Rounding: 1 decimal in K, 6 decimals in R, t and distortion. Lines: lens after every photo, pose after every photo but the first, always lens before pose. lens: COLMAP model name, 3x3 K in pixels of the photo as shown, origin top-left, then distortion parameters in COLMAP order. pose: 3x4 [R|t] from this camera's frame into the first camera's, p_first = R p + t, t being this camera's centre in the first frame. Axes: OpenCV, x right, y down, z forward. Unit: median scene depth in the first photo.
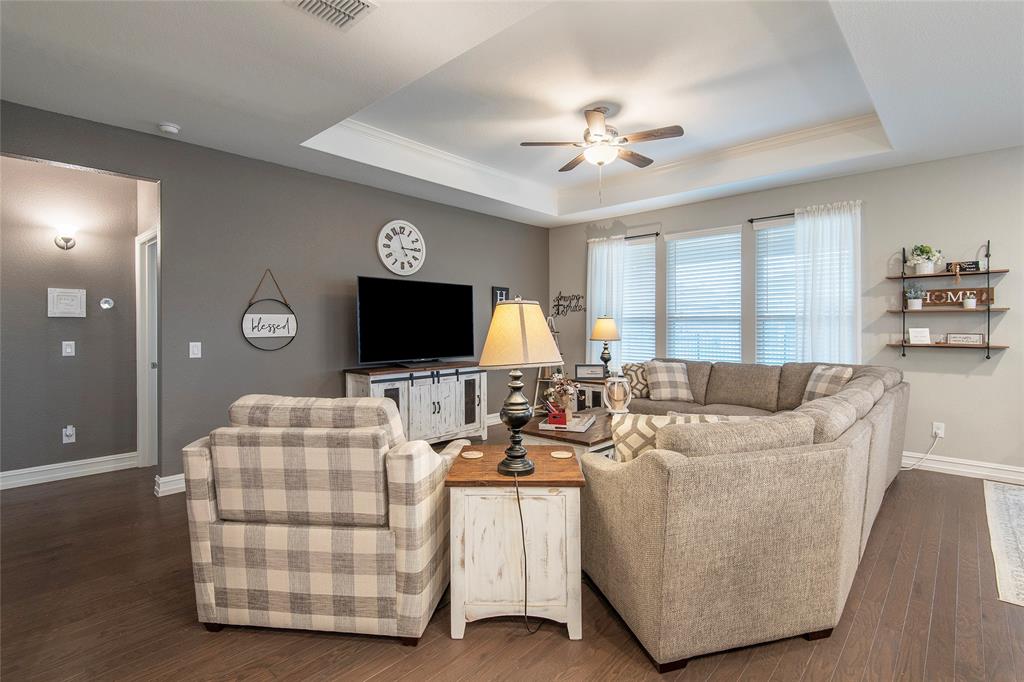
lens RADIAL K [[478.4, 0, 538.0], [0, 478.4, 330.9], [0, 0, 1]] dist [0.011473, -0.006492]
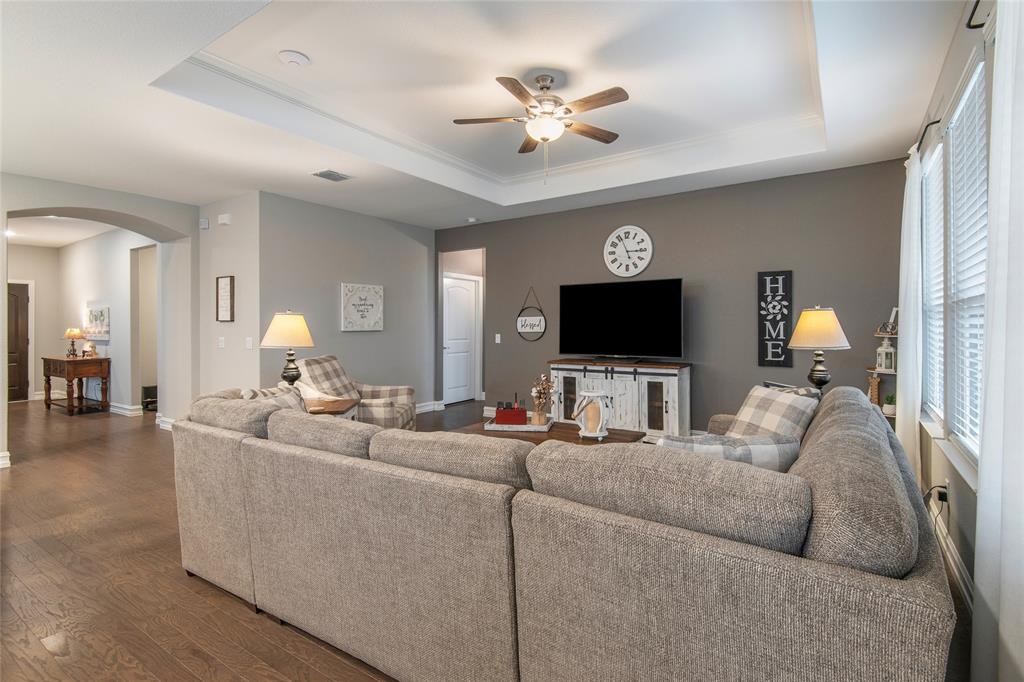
lens RADIAL K [[478.4, 0, 541.3], [0, 478.4, 325.5], [0, 0, 1]] dist [0.011473, -0.006492]
pose [[0.176344, 0.000653, -0.984328, 0.895154], [-0.003987, 0.999992, -0.000051, -0.007712], [0.984321, 0.003933, 0.176345, 0.753358]]
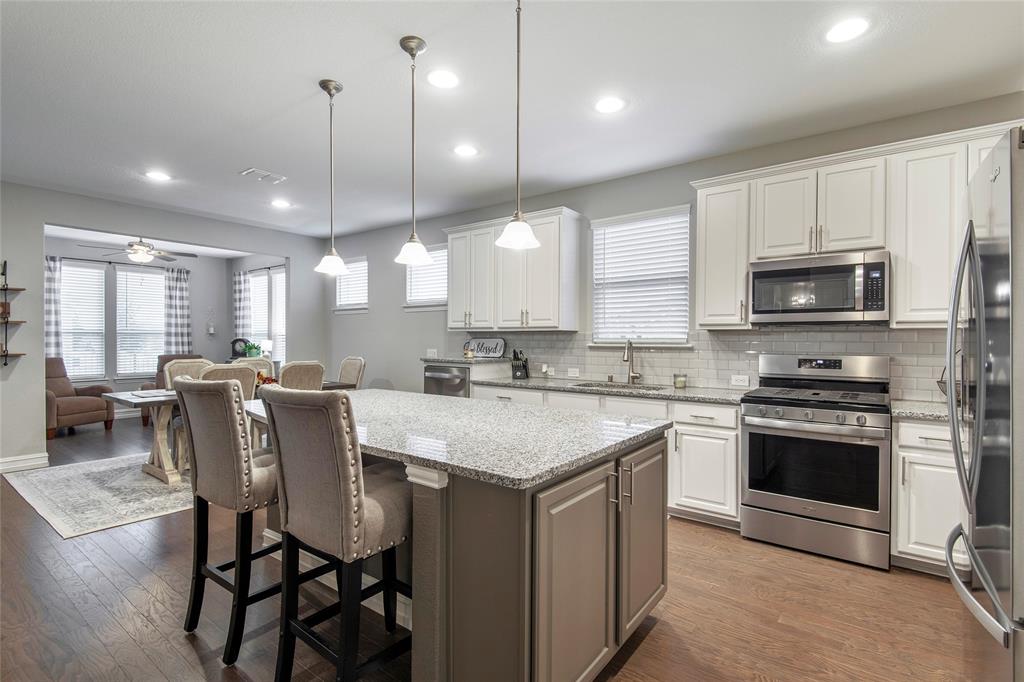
lens RADIAL K [[478.4, 0, 514.4], [0, 478.4, 340.9], [0, 0, 1]] dist [0.011473, -0.006492]
pose [[-0.079641, -0.001657, 0.996822, -0.243524], [0.005228, 0.999984, 0.002080, 0.004150], [-0.996810, 0.005377, -0.079631, -0.076605]]
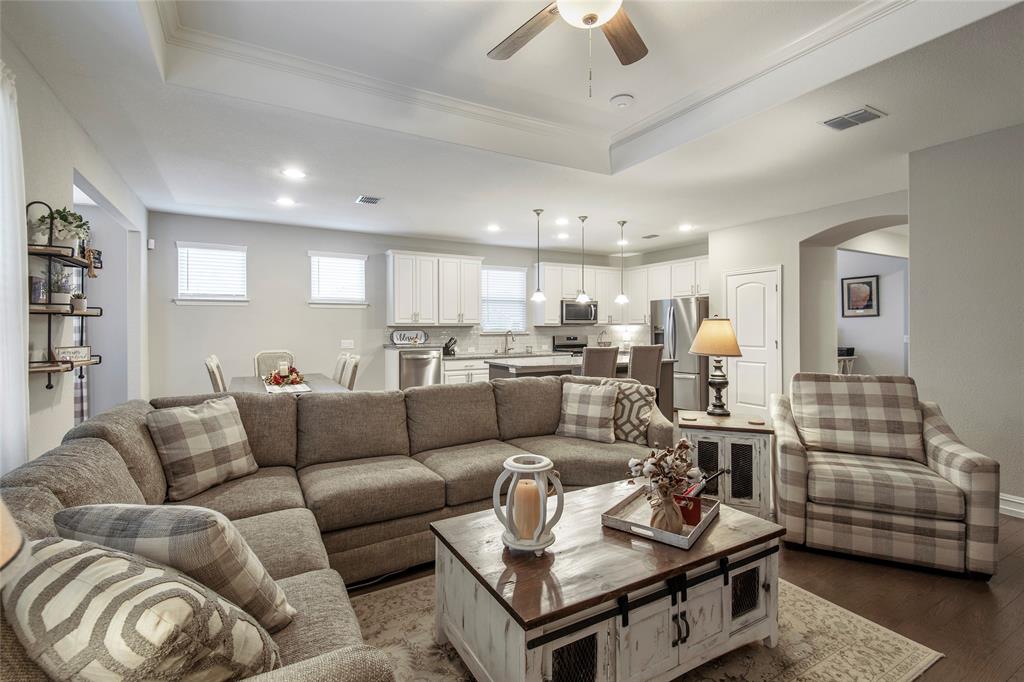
lens RADIAL K [[478.4, 0, 480.2], [0, 478.4, 330.2], [0, 0, 1]] dist [0.011473, -0.006492]
pose [[-0.931294, 0.004181, 0.364245, 0.077988], [0.009173, 0.999886, 0.011976, -0.019650], [-0.364153, 0.014494, -0.931226, 1.367654]]
